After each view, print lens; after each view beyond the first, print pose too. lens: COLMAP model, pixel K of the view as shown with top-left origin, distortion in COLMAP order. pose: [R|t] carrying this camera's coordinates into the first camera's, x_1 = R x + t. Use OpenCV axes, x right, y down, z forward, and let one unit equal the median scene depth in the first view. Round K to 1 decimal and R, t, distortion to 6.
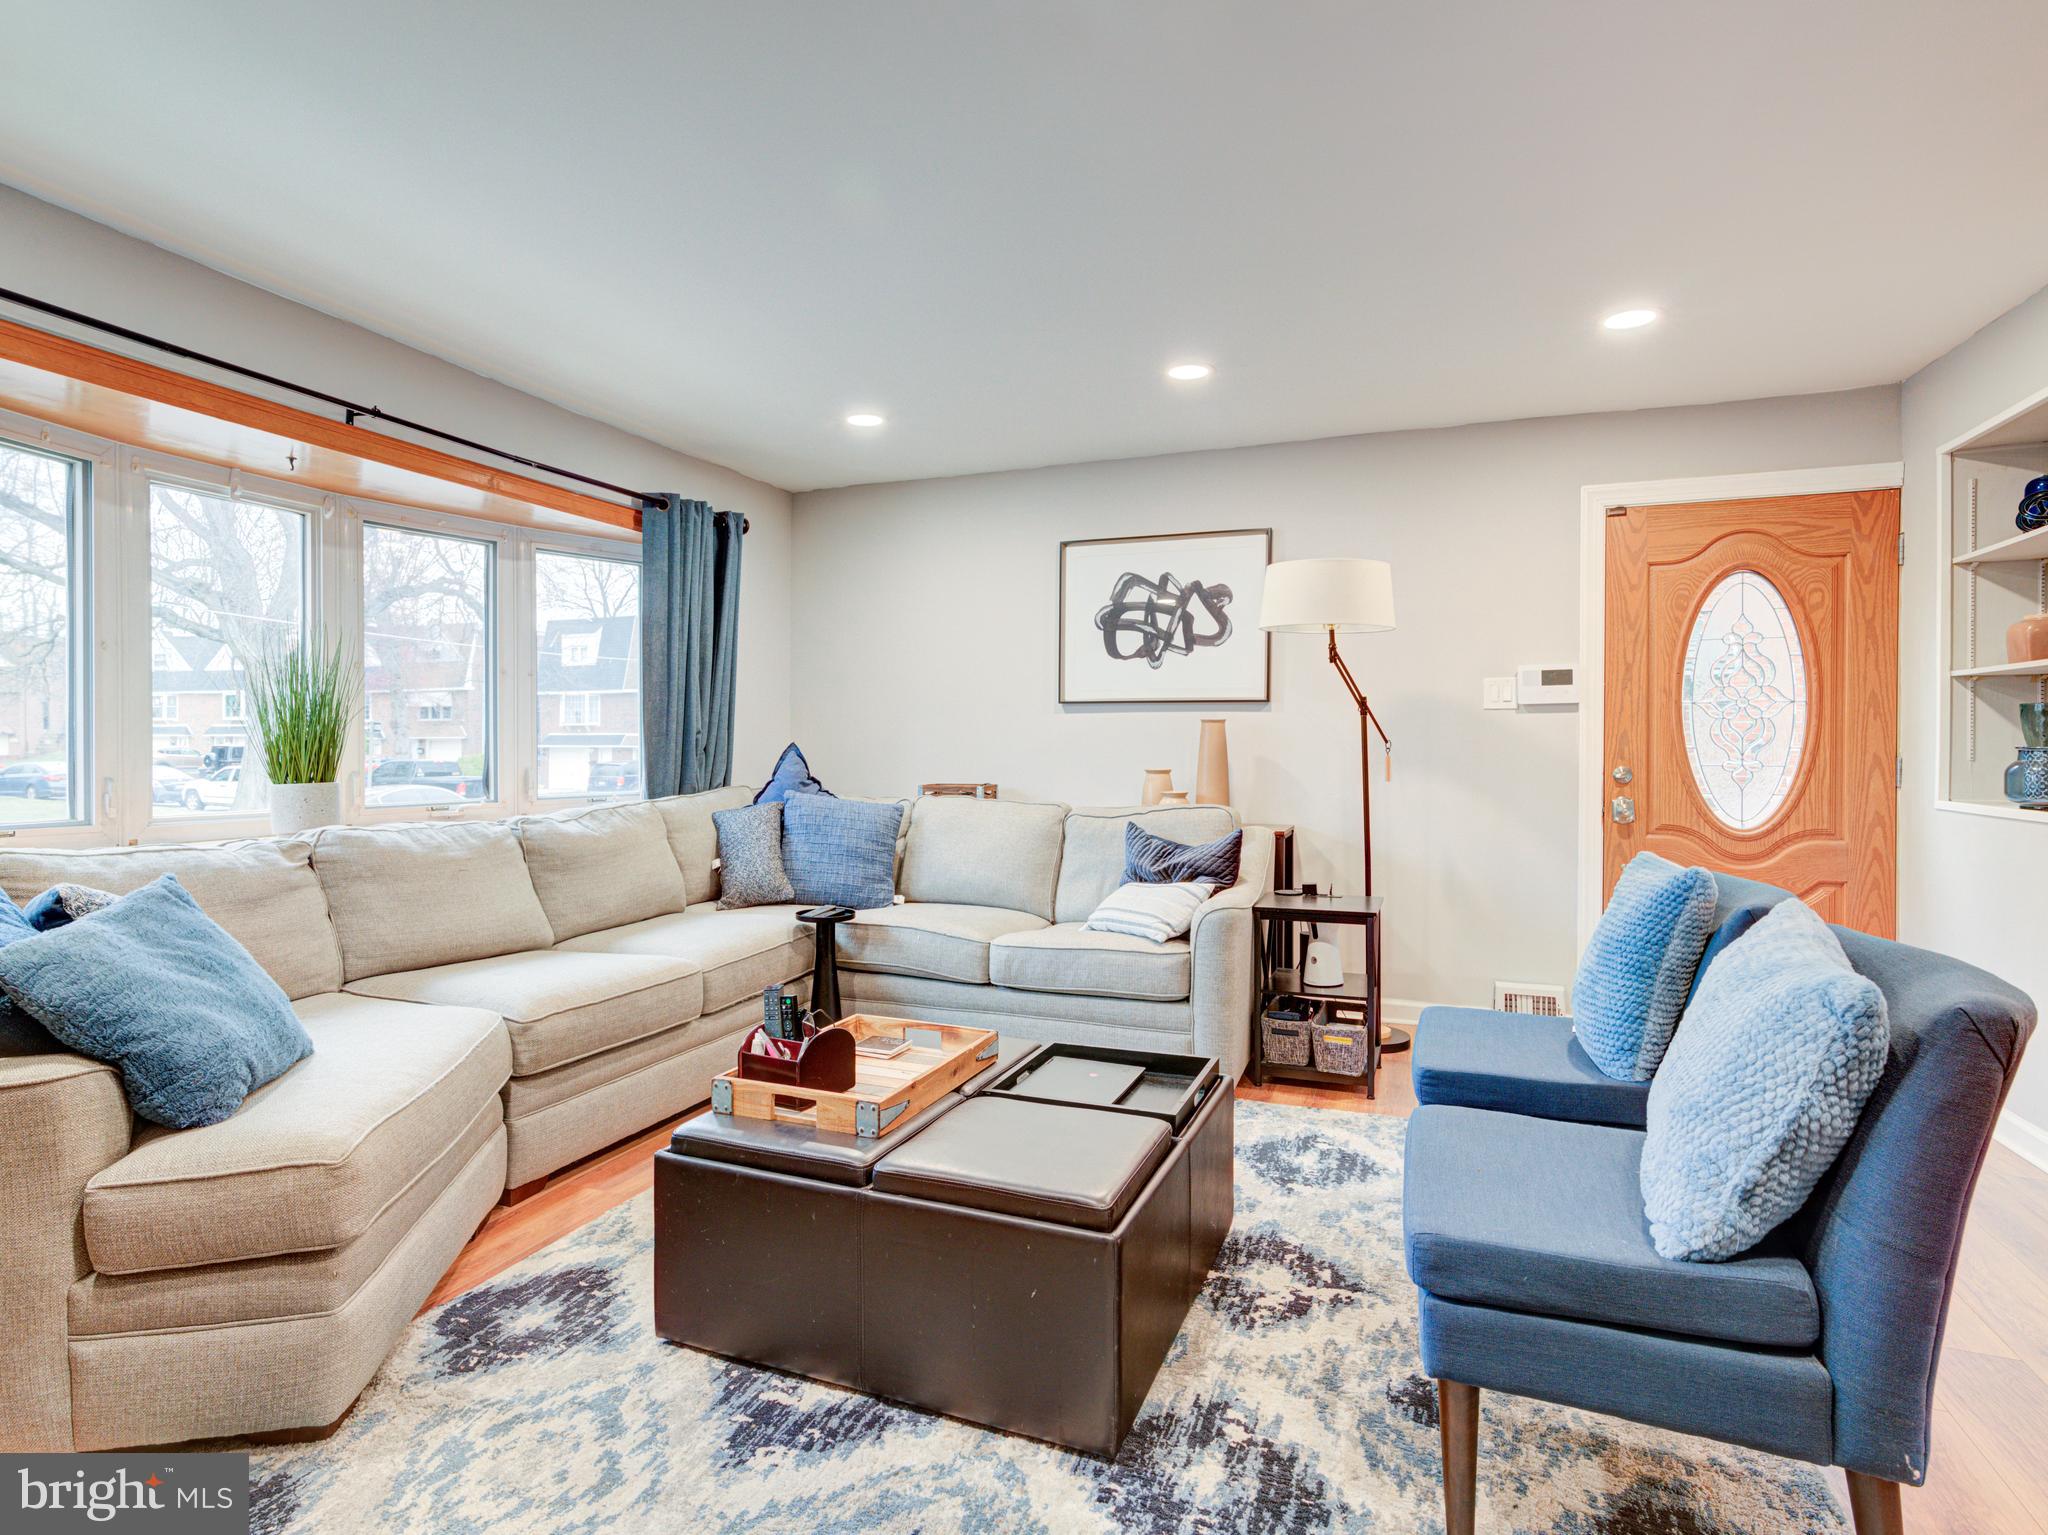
lens RADIAL K [[1066.2, 0, 1015.5], [0, 1066.2, 755.4], [0, 0, 1]] dist [-0.003630, 0.011846]
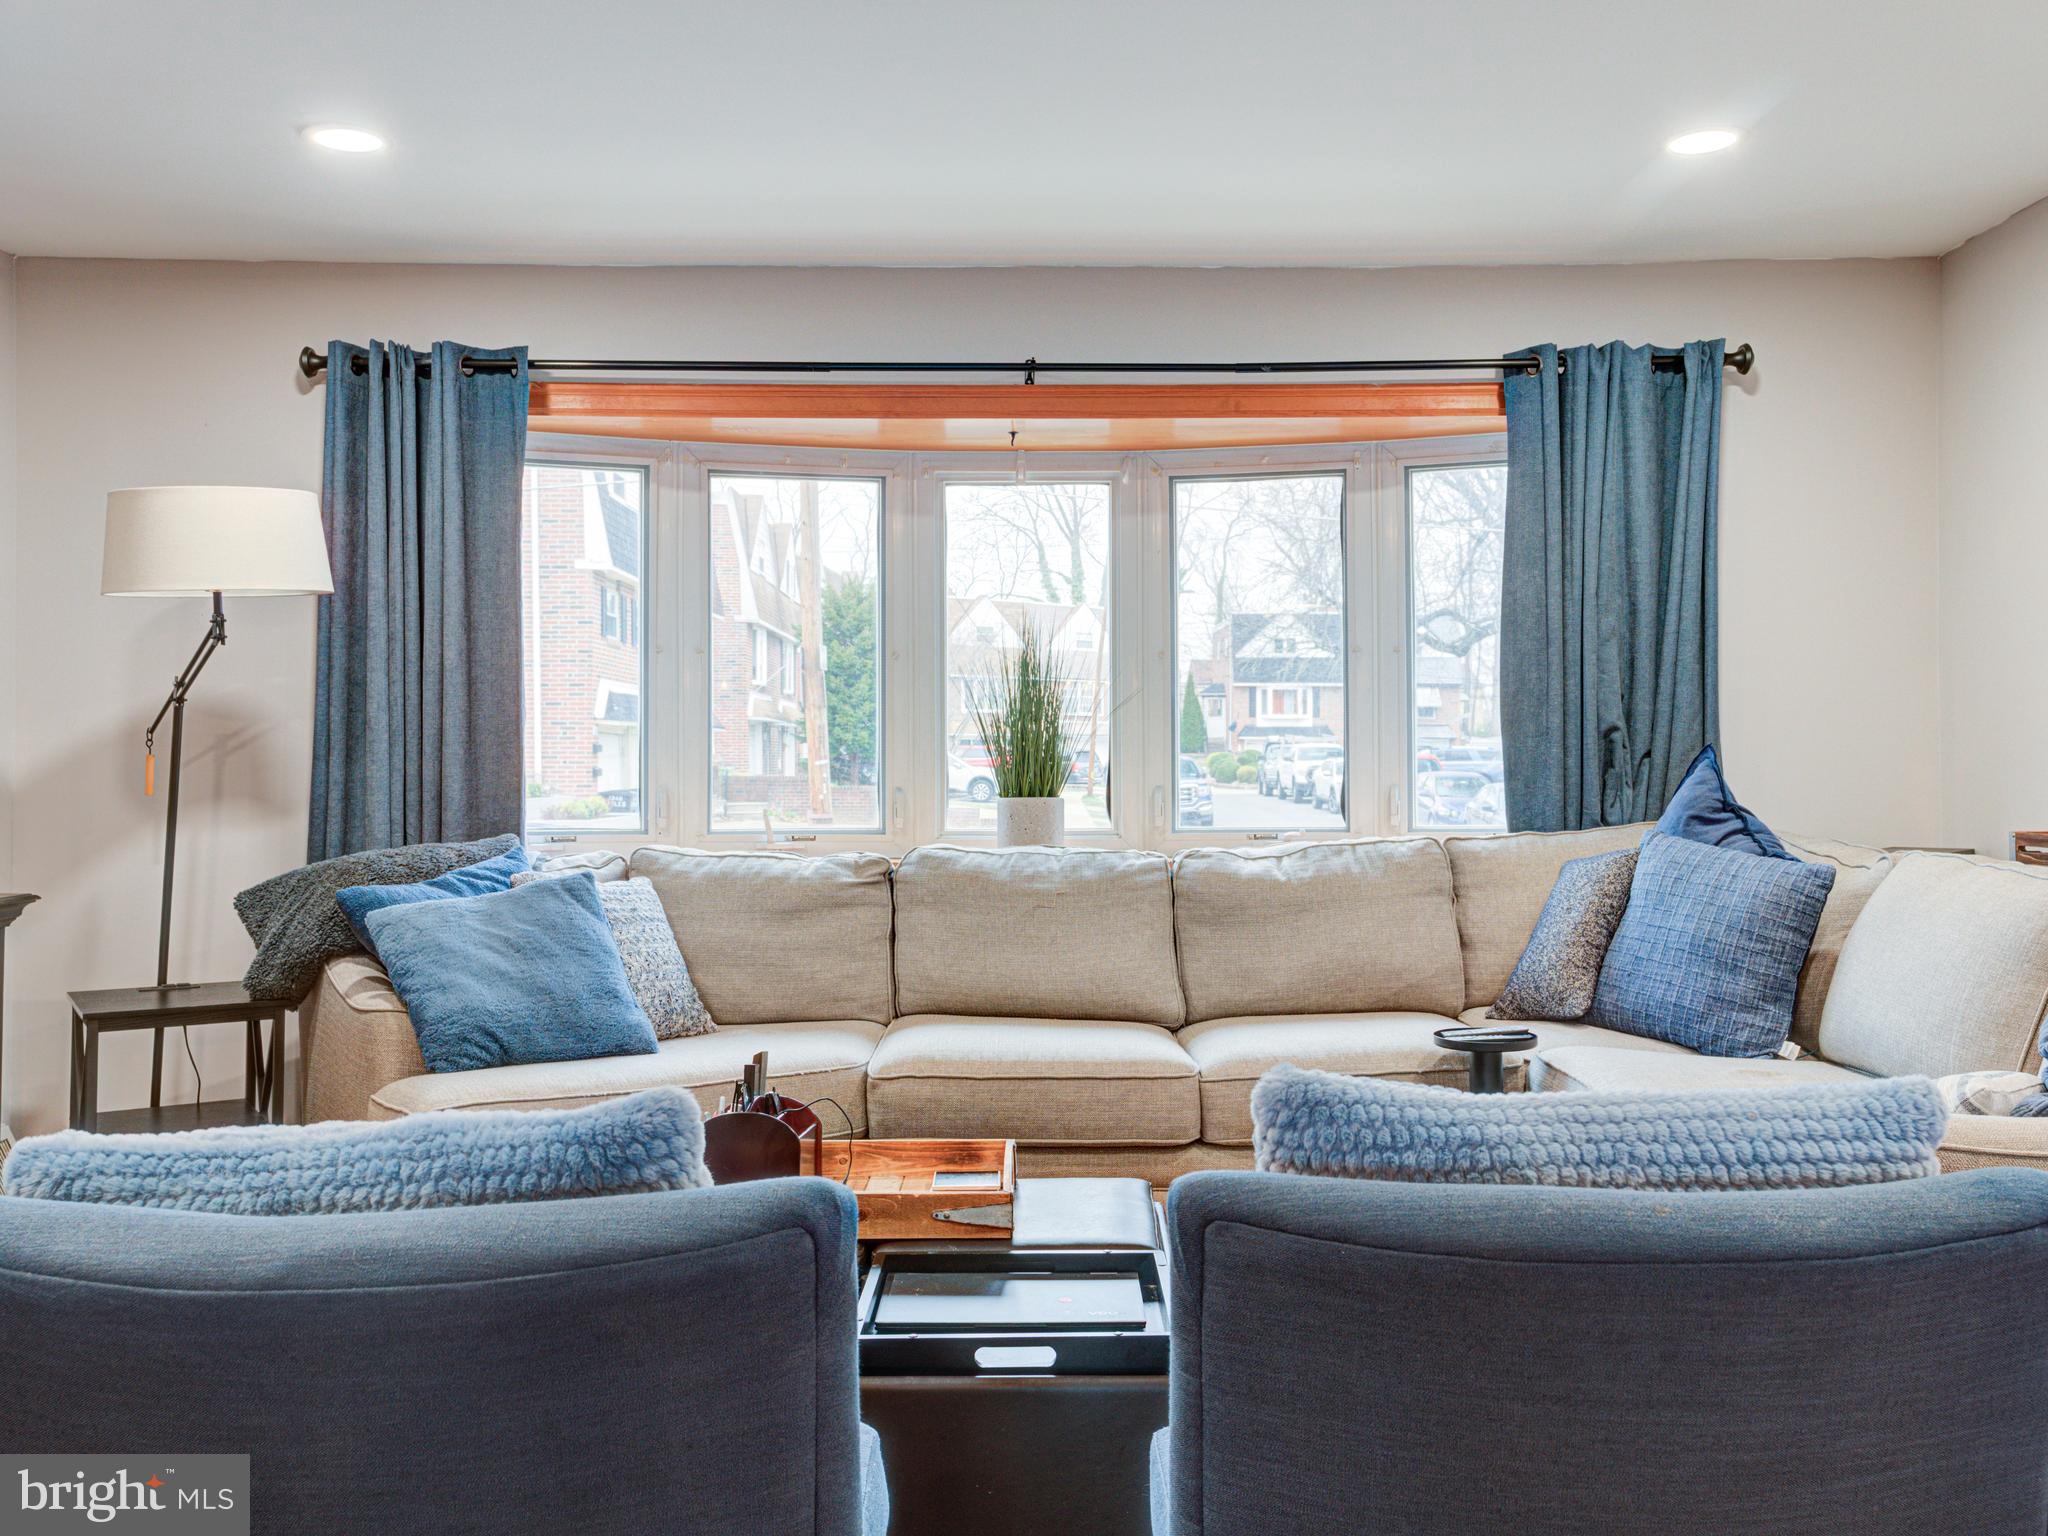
lens RADIAL K [[1826.3, 0, 1023.1], [0, 1826.3, 749.9], [0, 0, 1]] dist [0.005663, 0.006137]
pose [[0.386953, -0.004861, -0.922087, 0.637550], [-0.000712, 0.999984, -0.005570, -0.004412], [0.922099, 0.002812, 0.386943, 0.363651]]
